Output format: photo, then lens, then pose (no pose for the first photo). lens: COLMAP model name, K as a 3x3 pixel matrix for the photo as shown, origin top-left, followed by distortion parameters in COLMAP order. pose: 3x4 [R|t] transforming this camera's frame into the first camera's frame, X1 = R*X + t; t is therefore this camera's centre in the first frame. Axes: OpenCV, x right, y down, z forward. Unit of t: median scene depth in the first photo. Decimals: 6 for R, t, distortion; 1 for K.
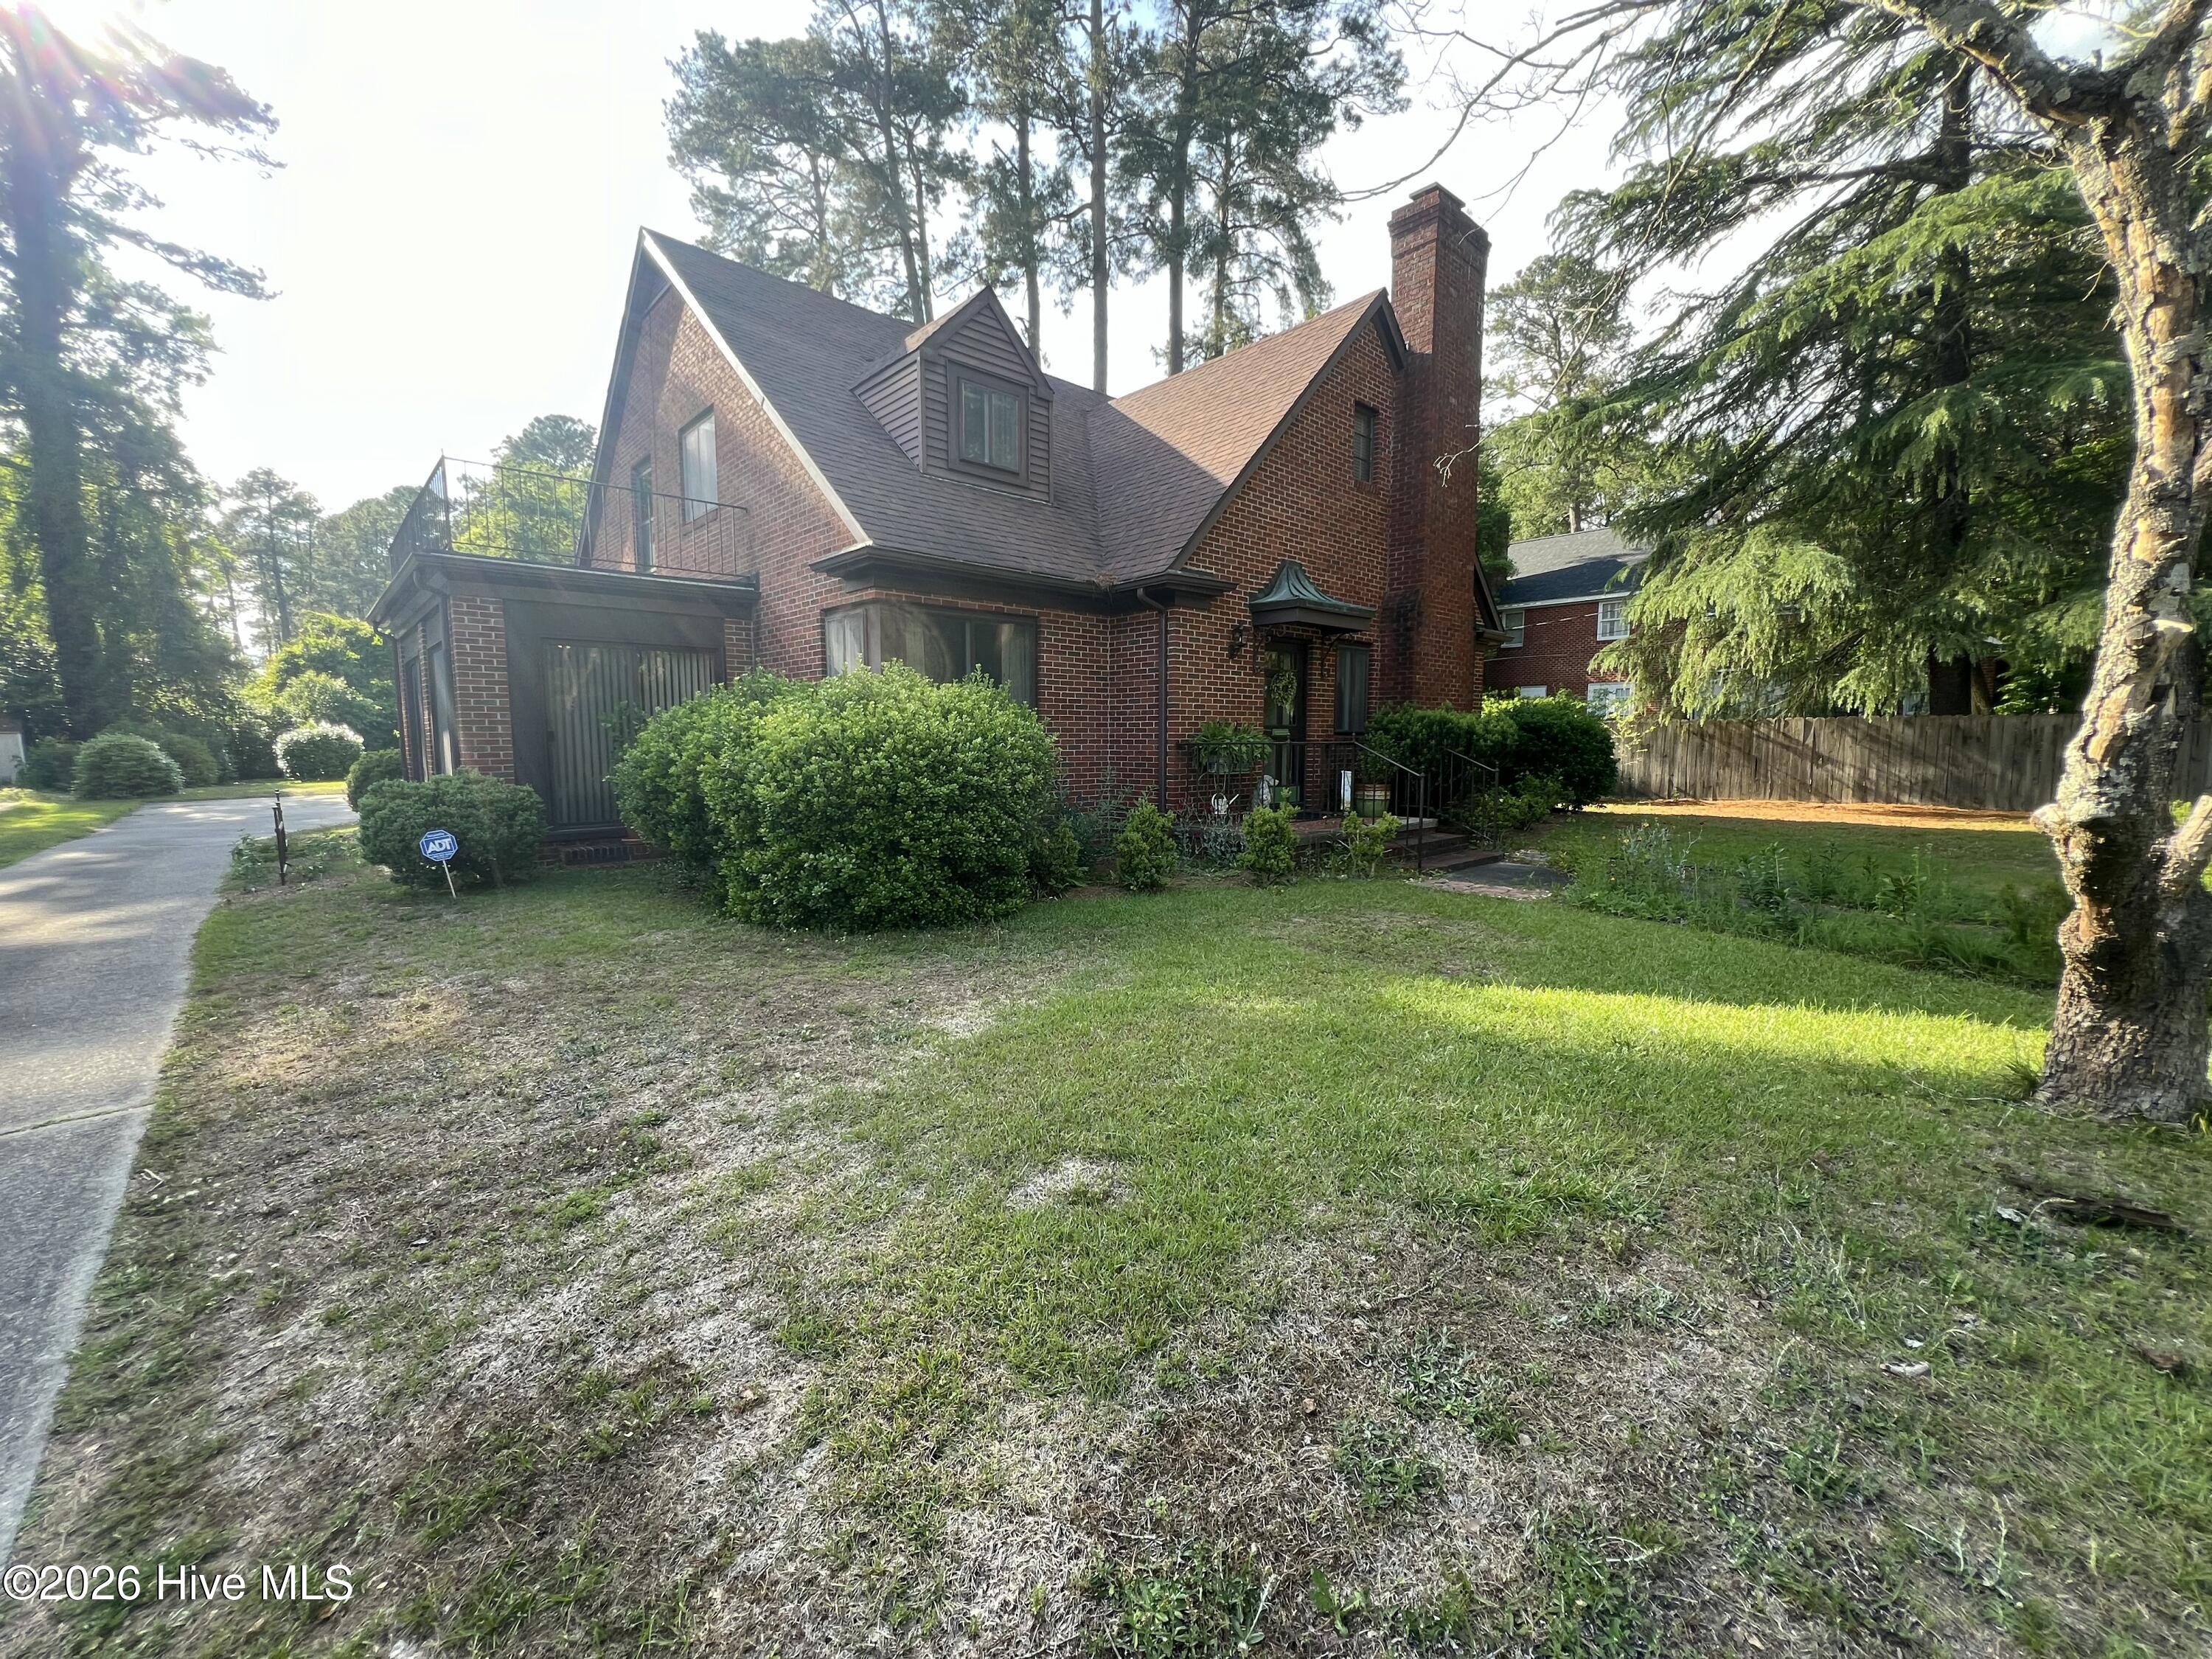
lens RADIAL K [[887.2, 0, 1098.4], [0, 887.2, 831.3], [0, 0, 1]] dist [-0.000308, -0.000120]
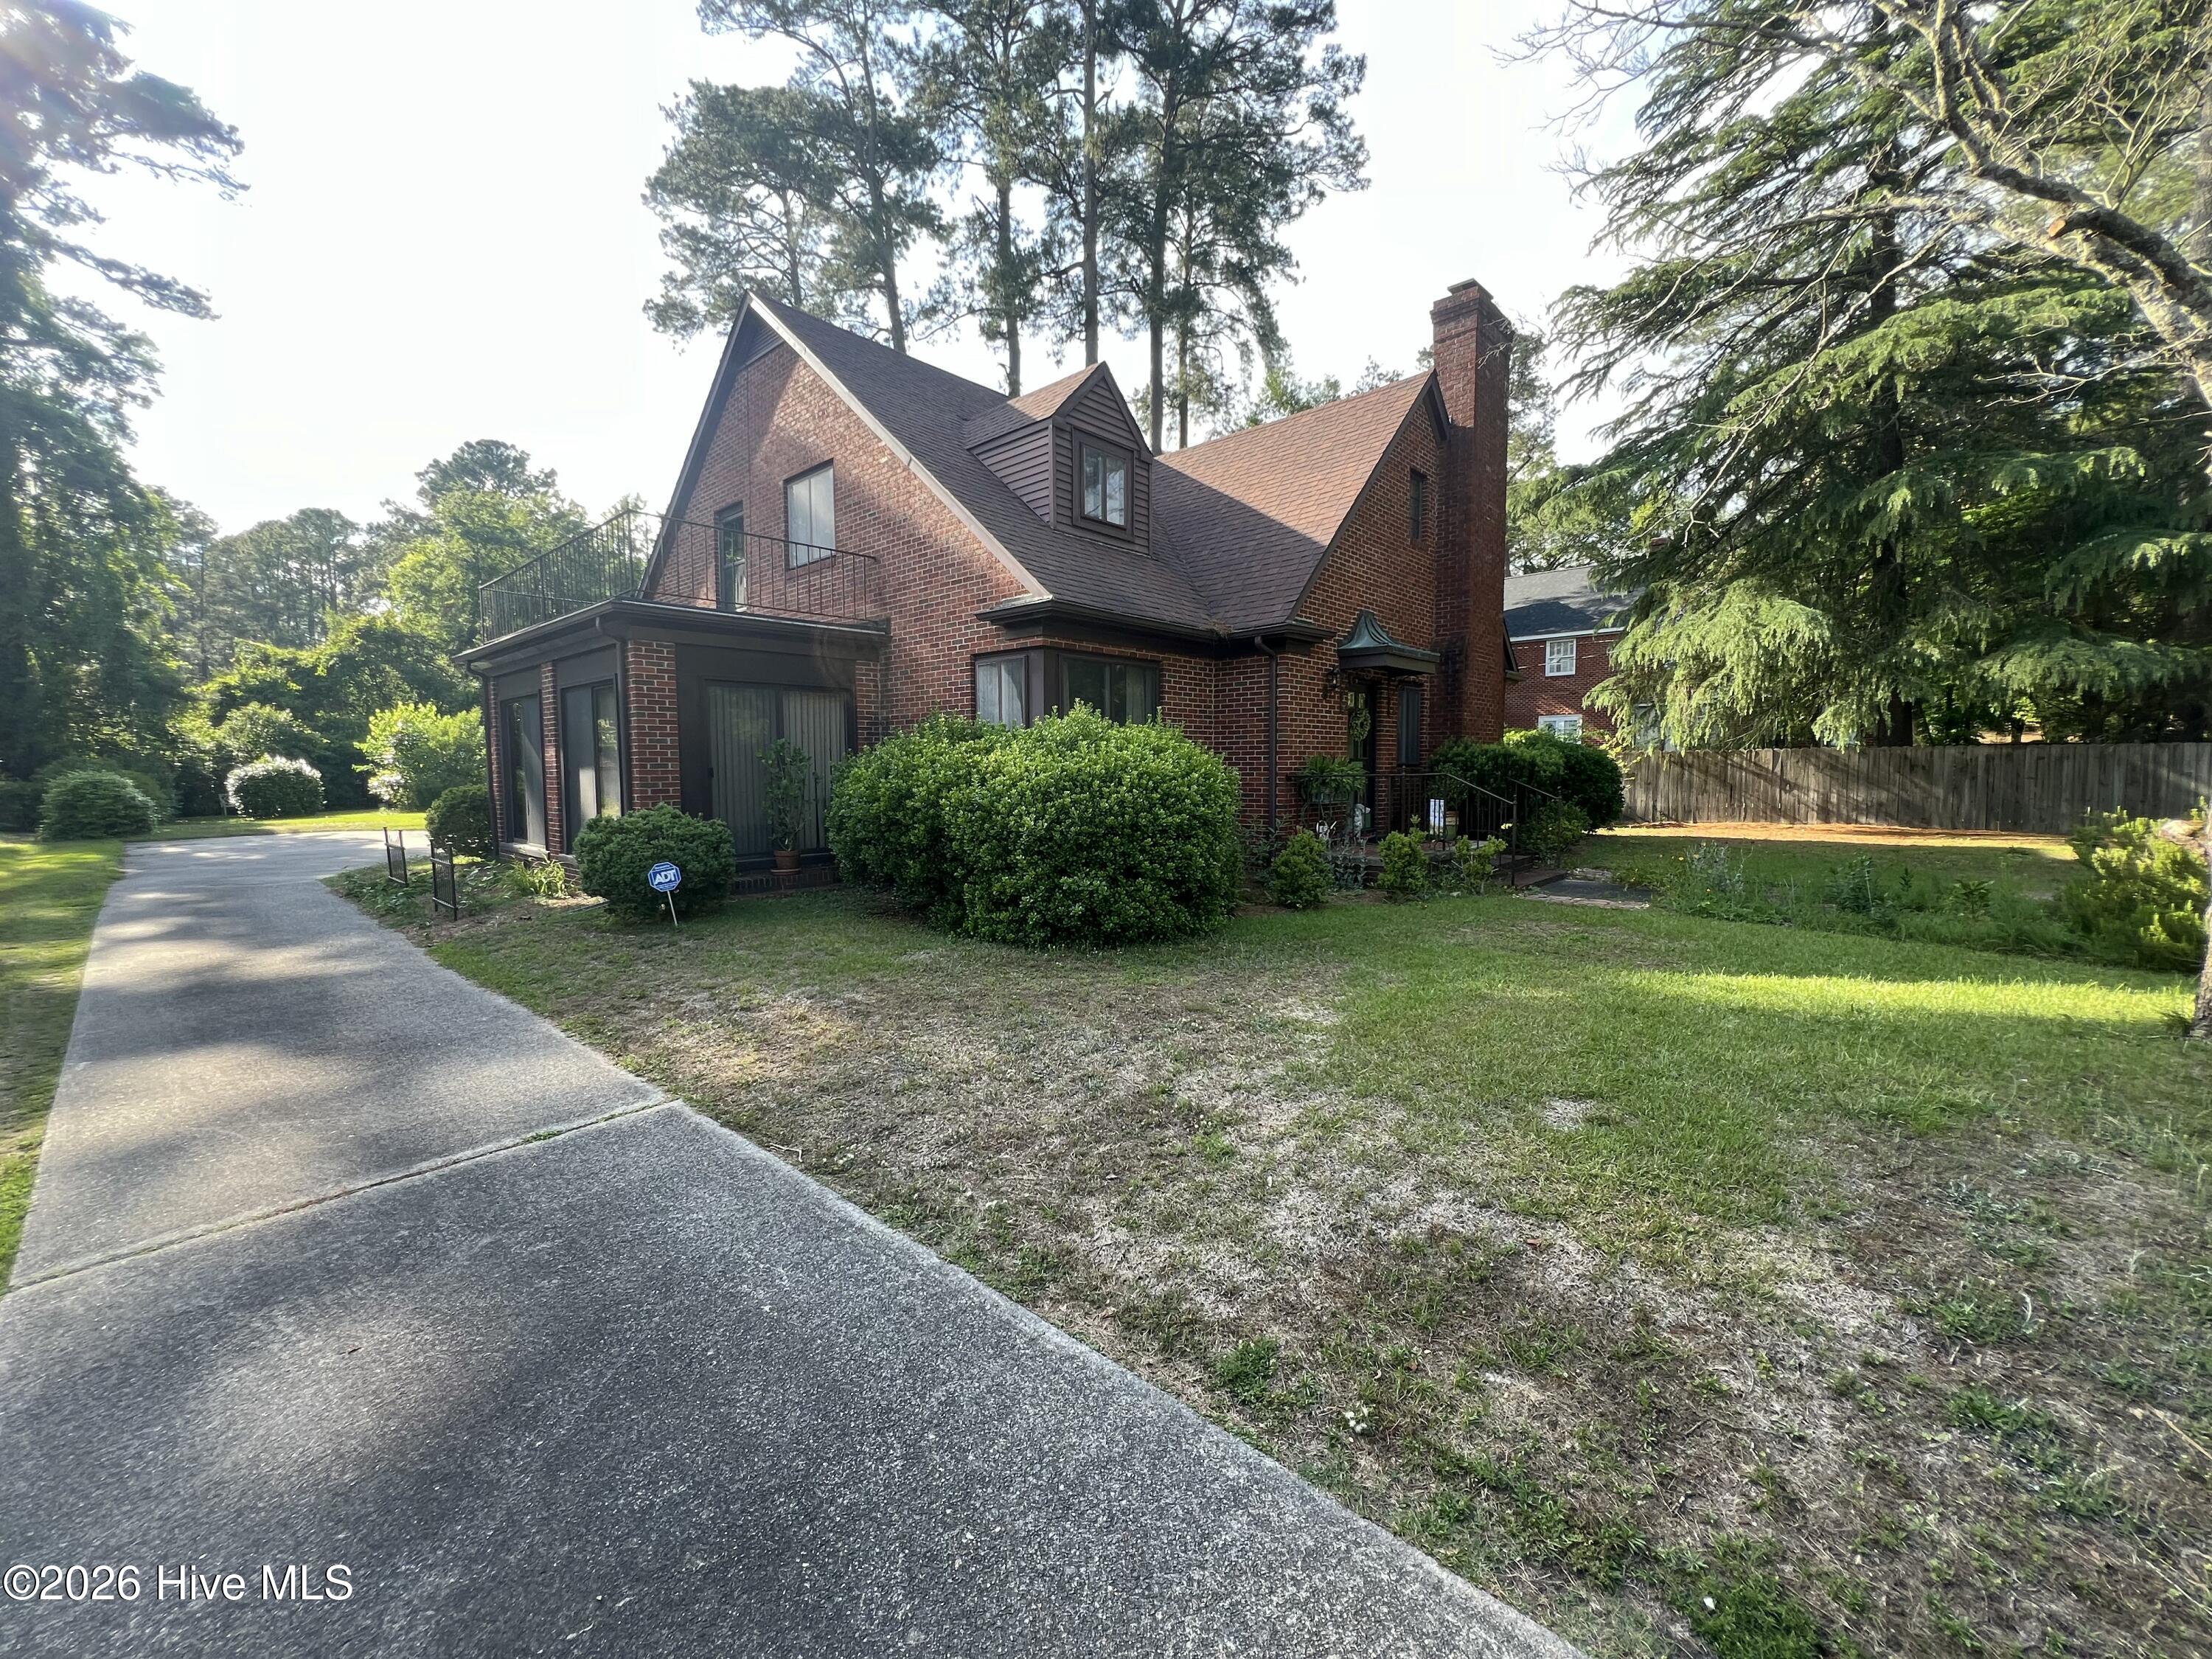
lens RADIAL K [[887.2, 0, 1098.4], [0, 887.2, 831.3], [0, 0, 1]] dist [-0.000308, -0.000120]
pose [[0.996532, -0.011094, 0.082472, -0.152441], [0.013798, 0.999383, -0.032292, 0.001415], [-0.082063, 0.033318, 0.996070, -0.048994]]
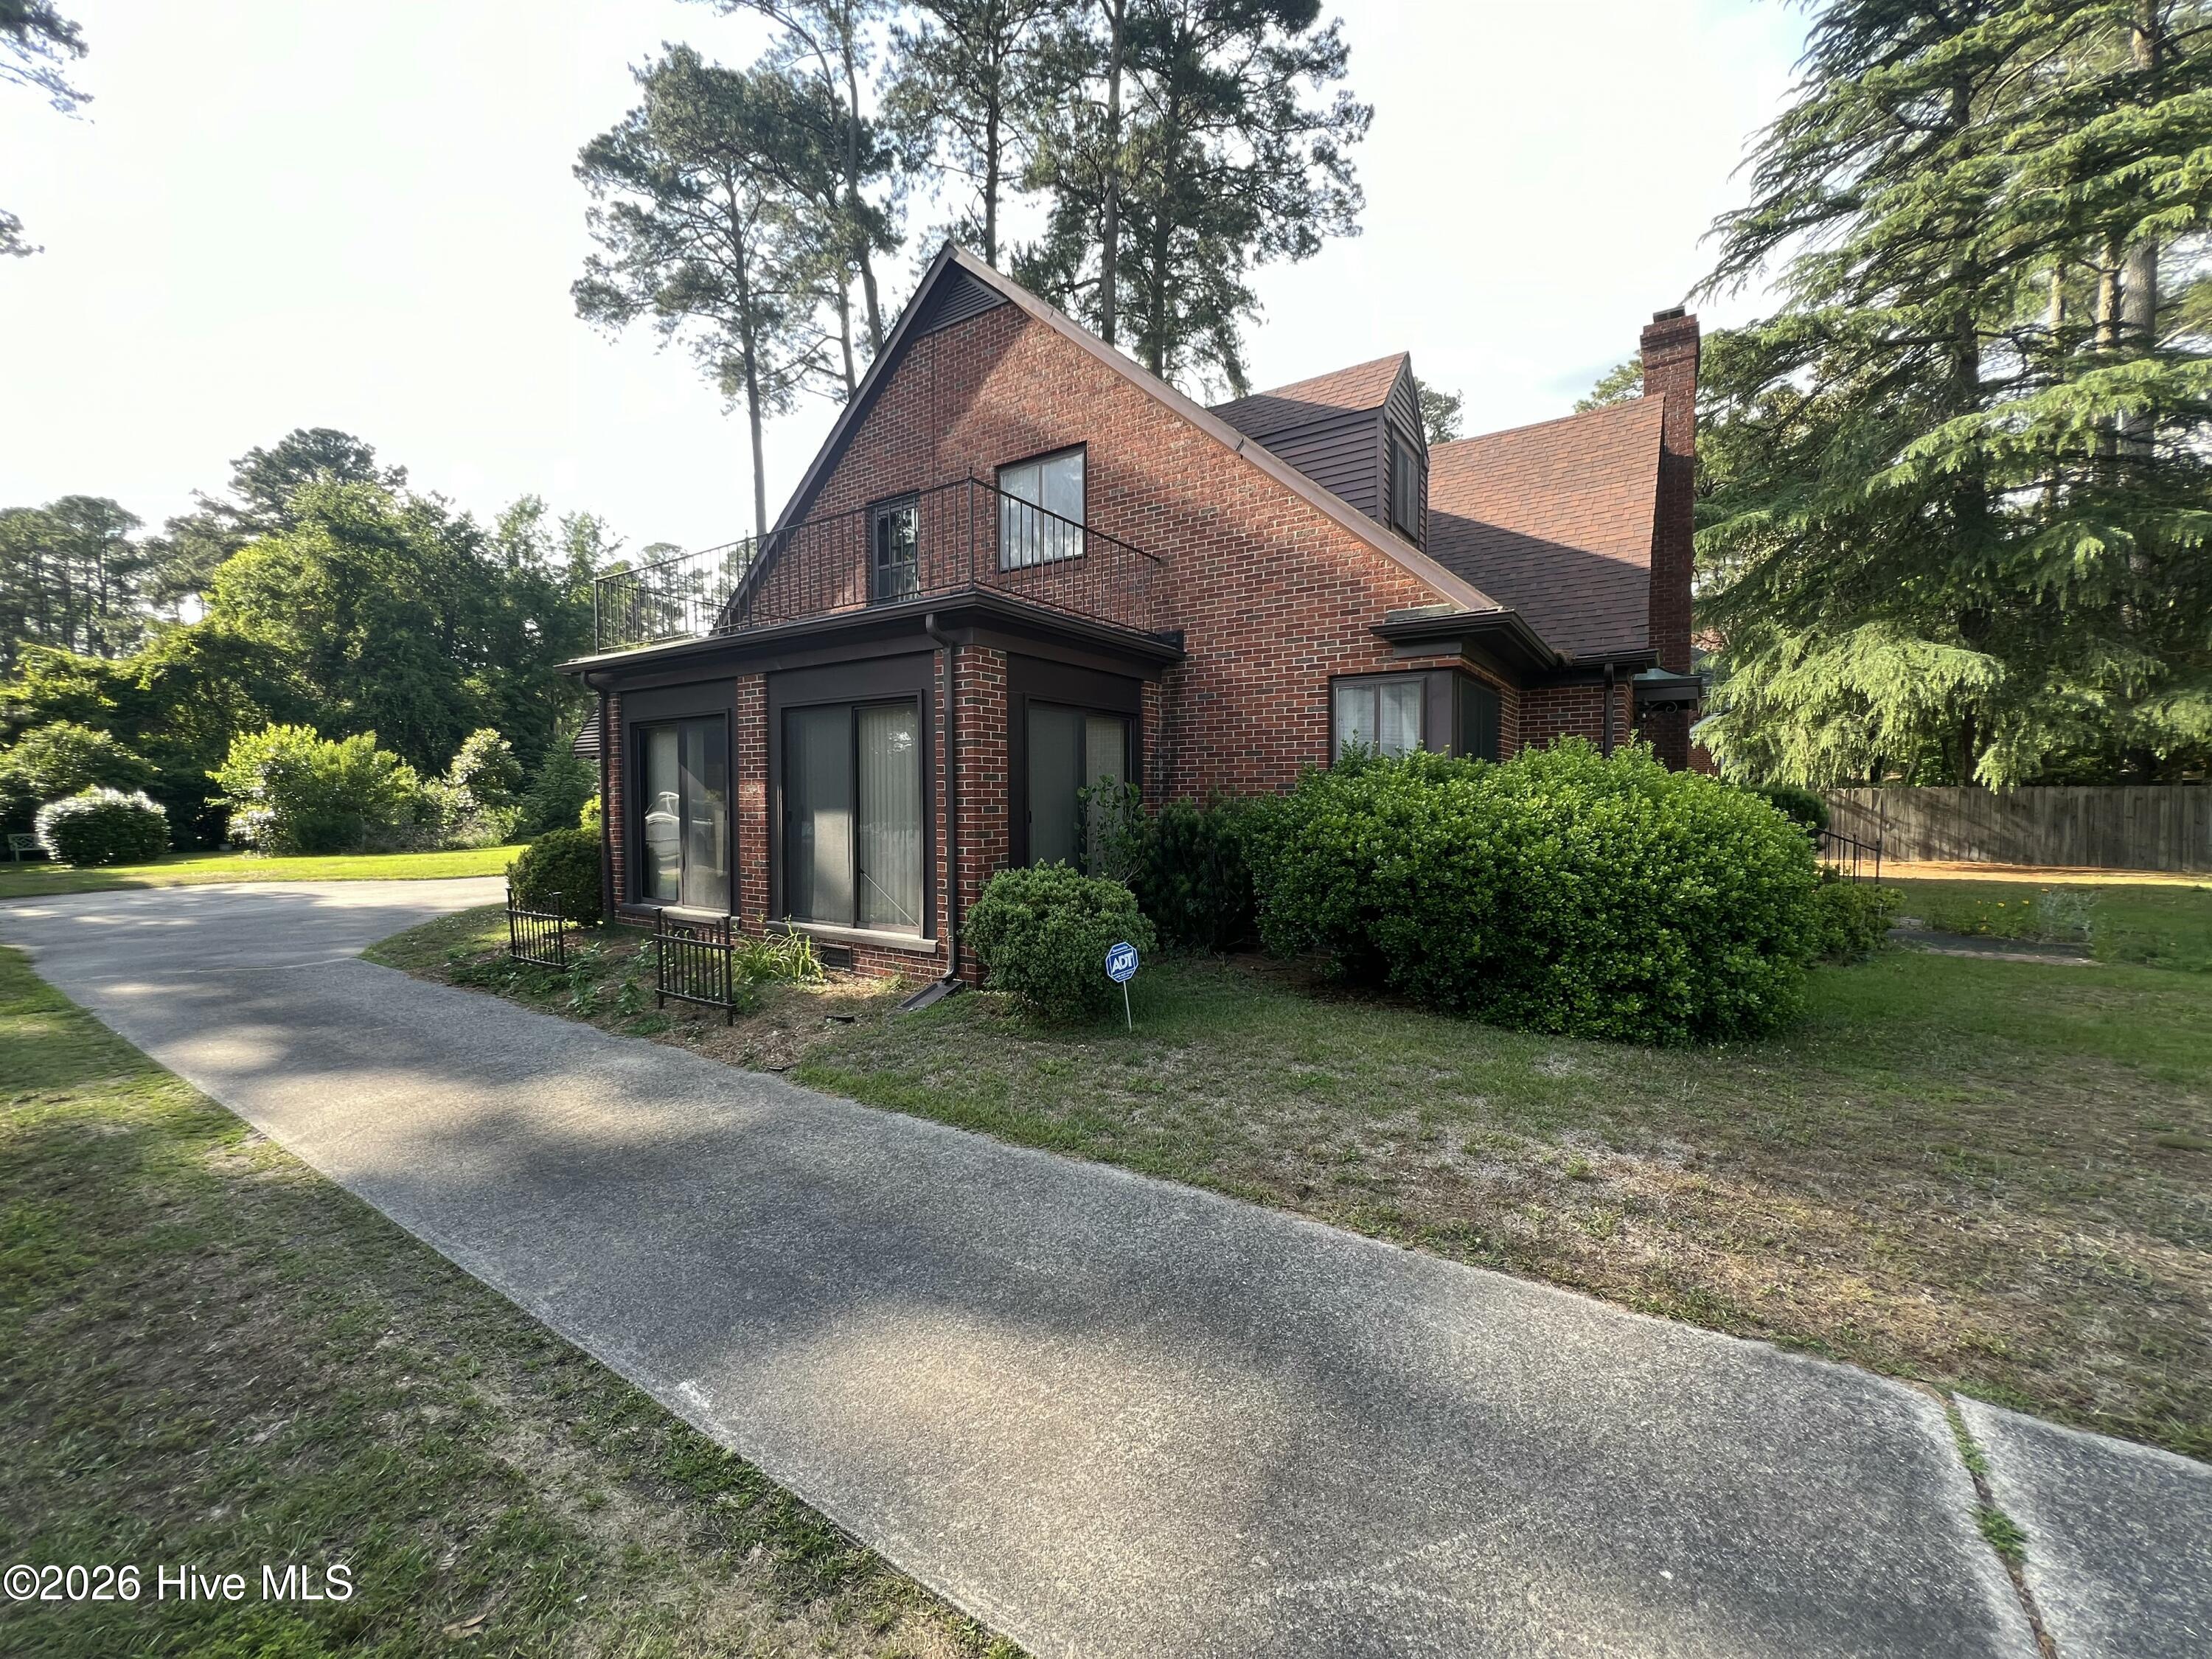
lens RADIAL K [[887.2, 0, 1098.4], [0, 887.2, 831.3], [0, 0, 1]] dist [-0.000308, -0.000120]
pose [[0.972350, -0.011230, 0.233256, -0.459158], [0.027309, 0.997458, -0.065820, -0.023524], [-0.231924, 0.070371, 0.970185, 0.115096]]
